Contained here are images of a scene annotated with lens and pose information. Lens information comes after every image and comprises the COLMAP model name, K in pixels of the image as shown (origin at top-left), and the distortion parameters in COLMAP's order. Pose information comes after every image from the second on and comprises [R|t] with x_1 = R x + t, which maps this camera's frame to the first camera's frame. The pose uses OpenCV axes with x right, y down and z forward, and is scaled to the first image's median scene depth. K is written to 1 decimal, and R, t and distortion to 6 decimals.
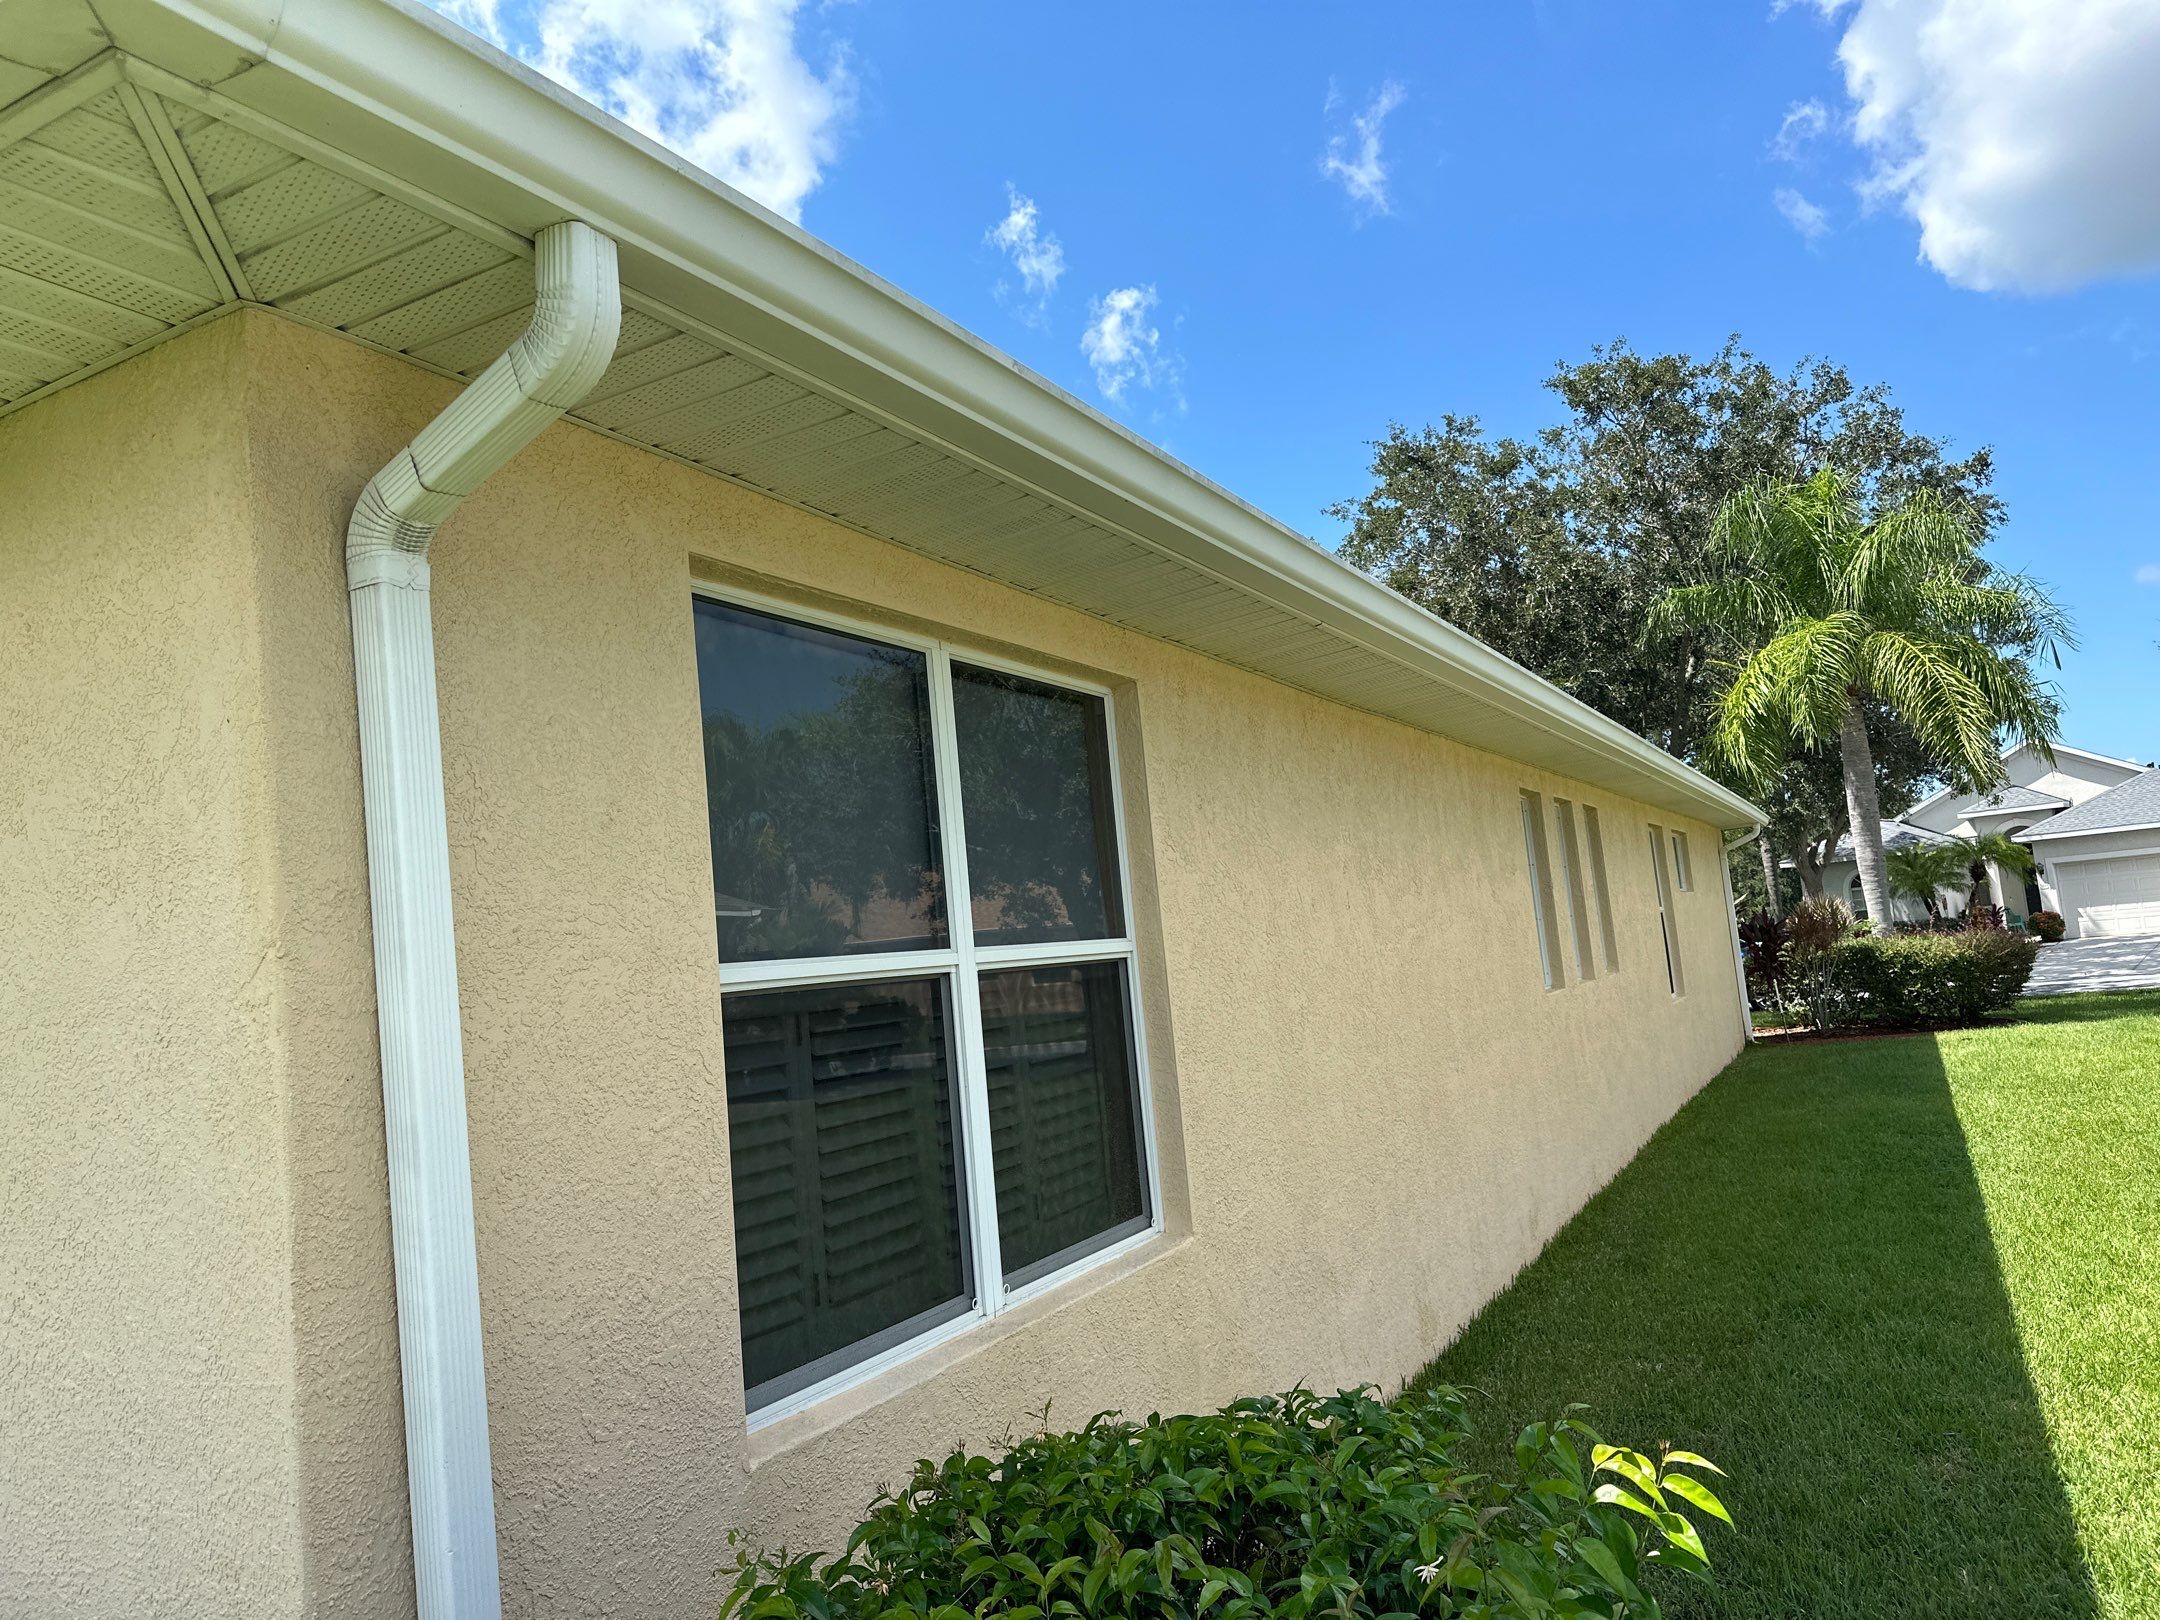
lens RADIAL K [[1527.2, 0, 1080.9], [0, 1527.2, 827.0], [0, 0, 1]] dist [0.040371, -0.023588]
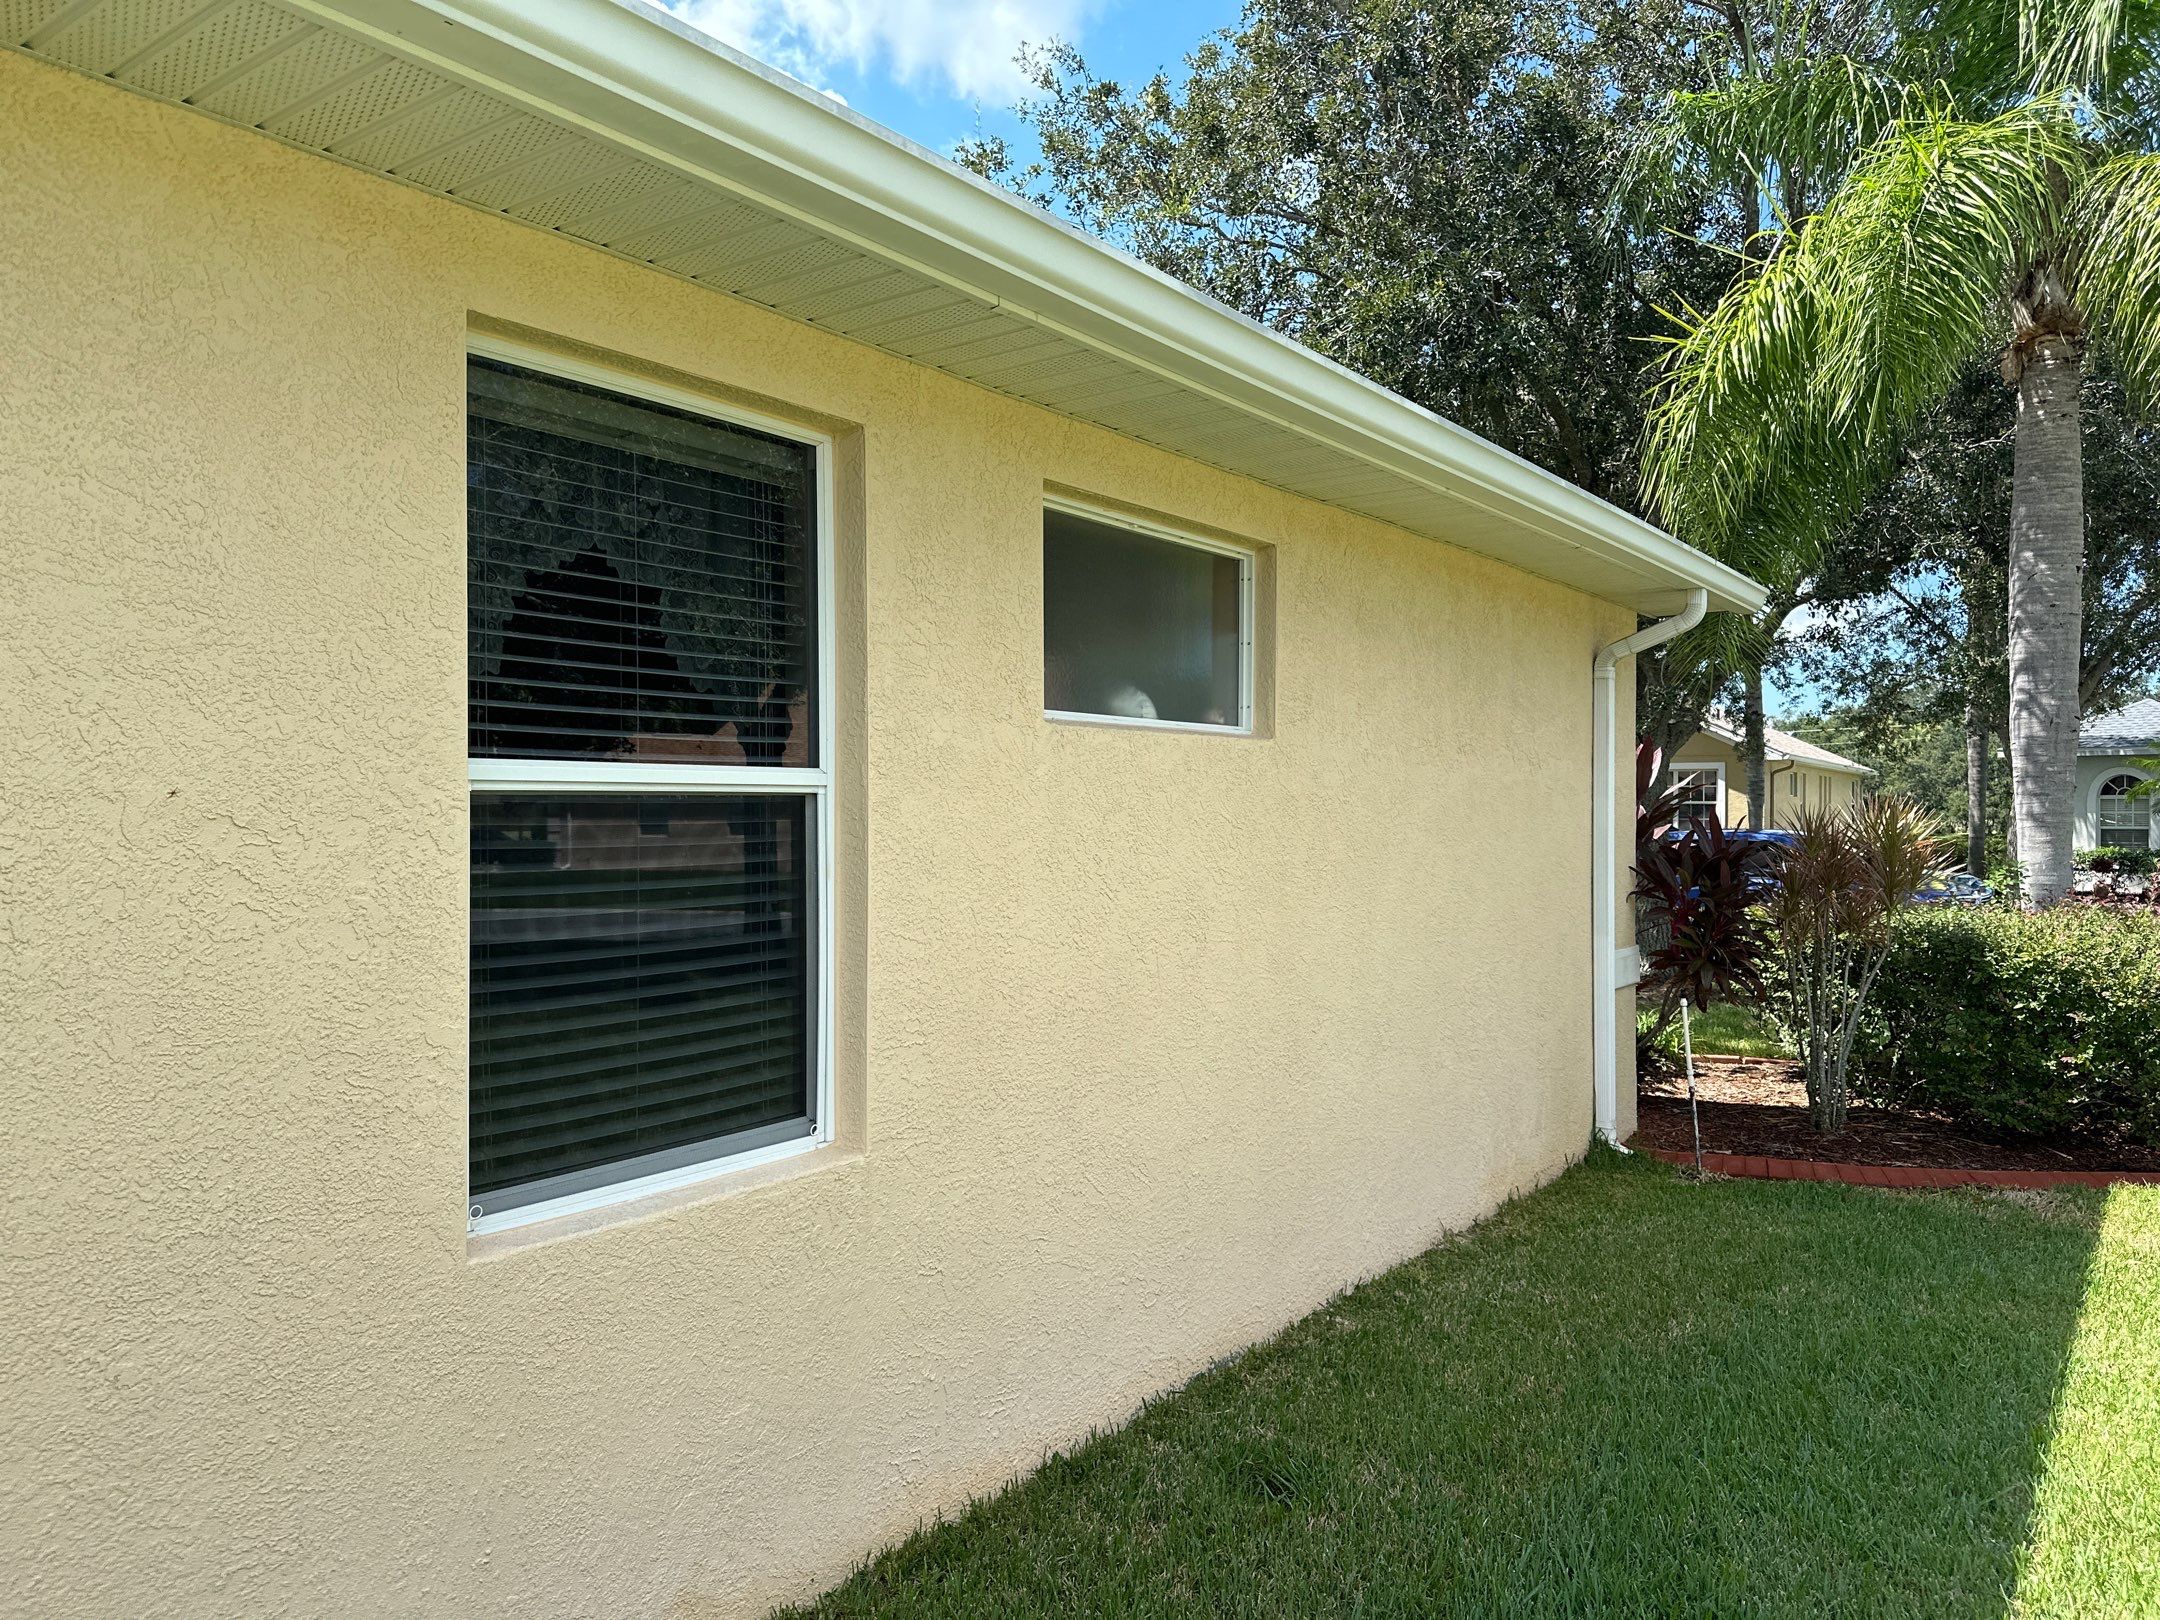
lens RADIAL K [[1527.2, 0, 1081.1], [0, 1527.2, 806.3], [0, 0, 1]] dist [0.040371, -0.023588]
pose [[0.985342, 0.101822, -0.136874, 1.828205], [-0.087172, 0.990203, 0.109079, 0.115755], [0.146639, -0.095549, 0.984565, 3.149456]]
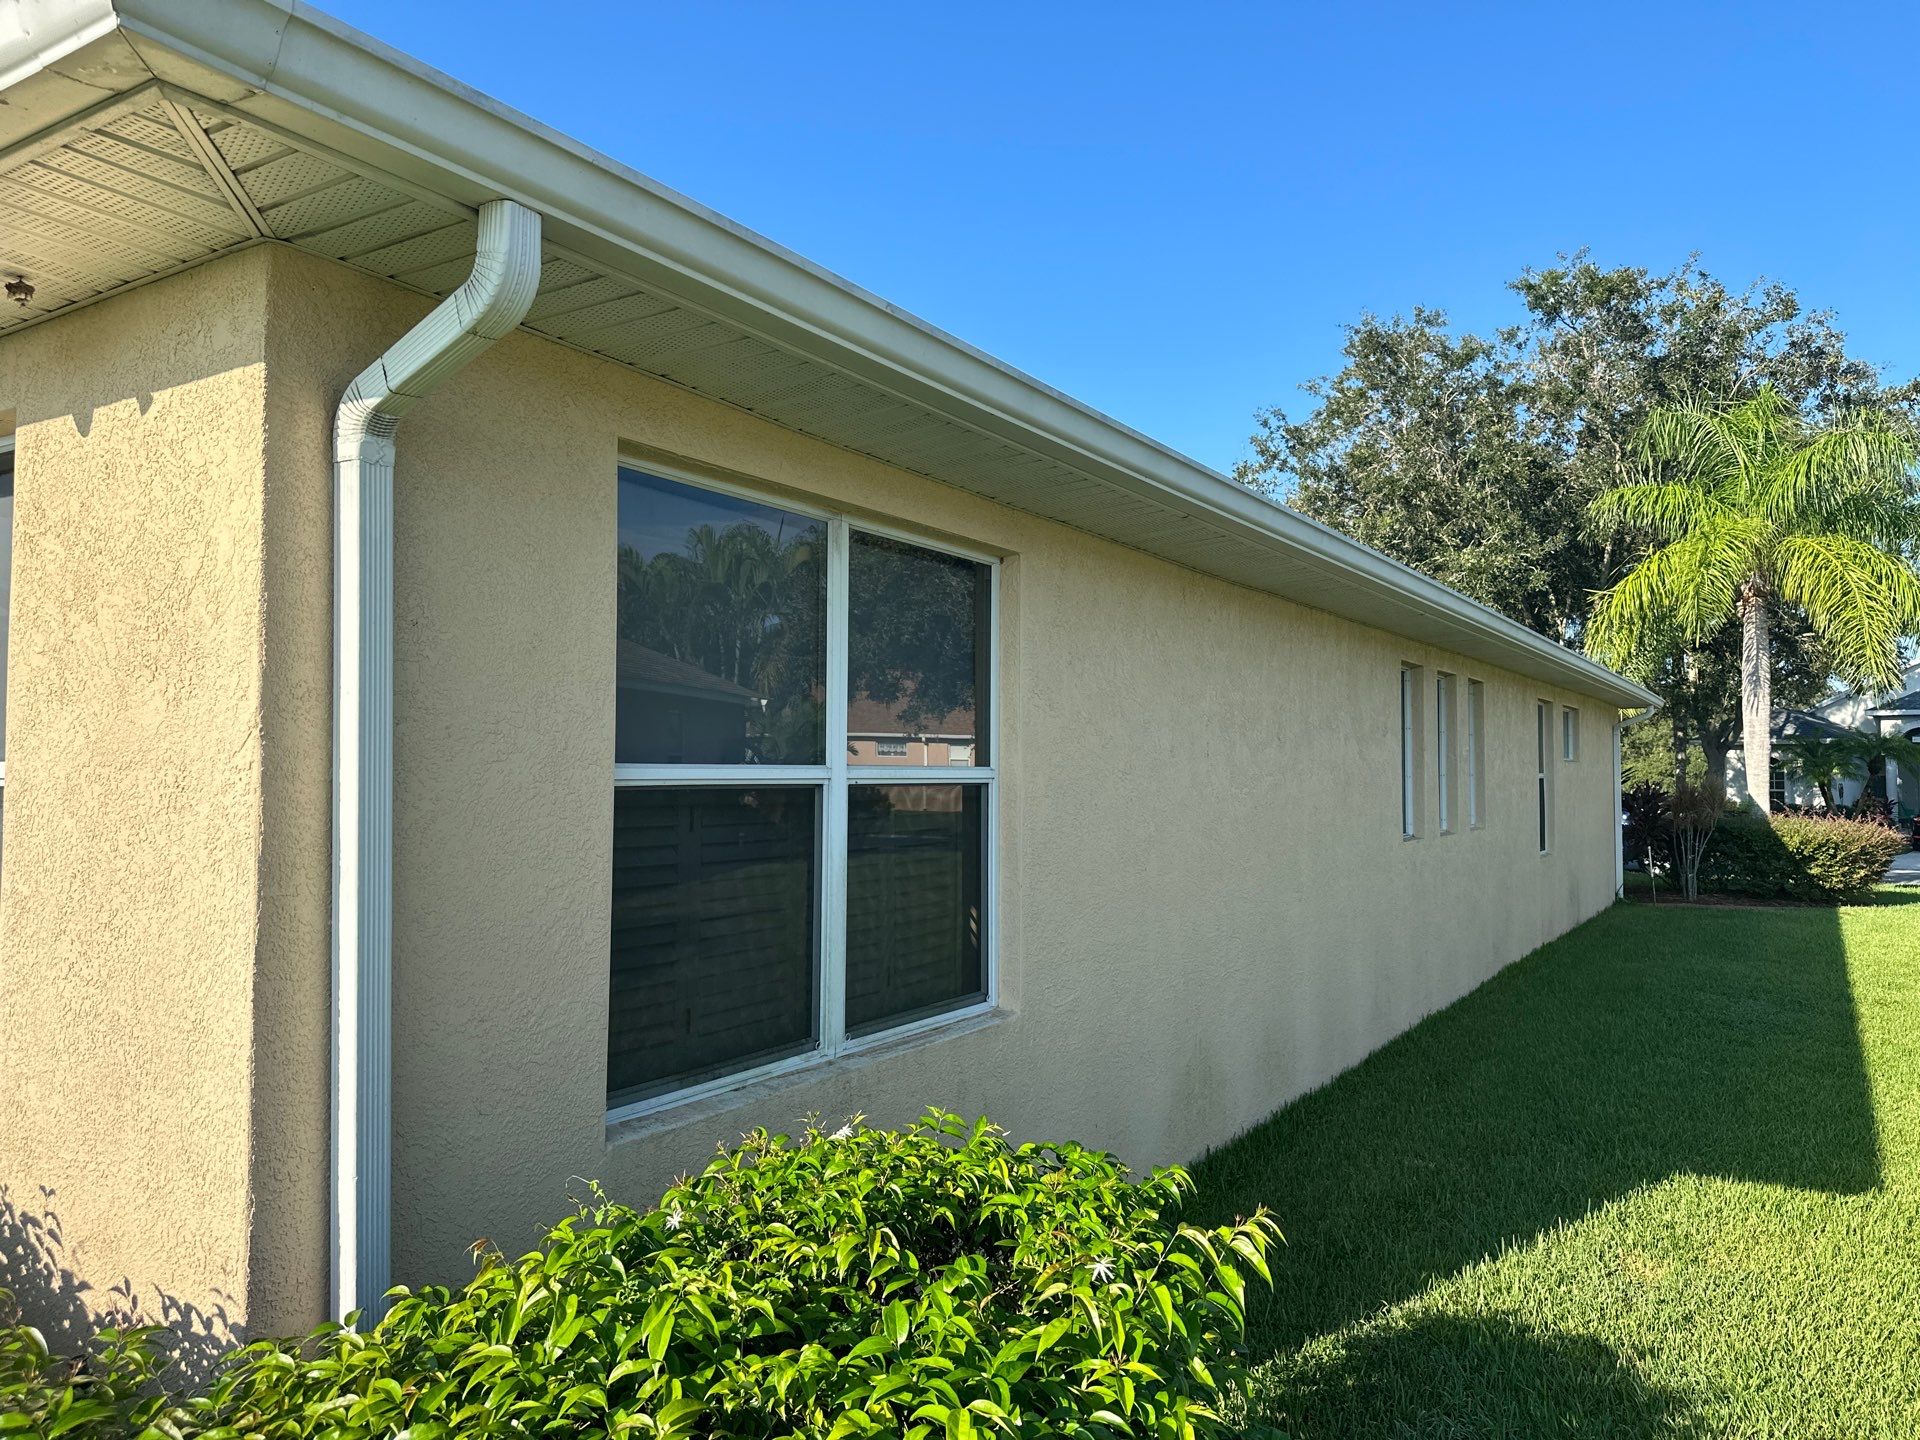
lens RADIAL K [[1357.5, 0, 967.7], [0, 1357.5, 725.5], [0, 0, 1]] dist [0.040371, -0.023588]
pose [[0.993205, 0.094878, -0.067391, 0.102205], [-0.090612, 0.993842, 0.063770, -0.033152], [0.073026, -0.057230, 0.995687, -0.087659]]
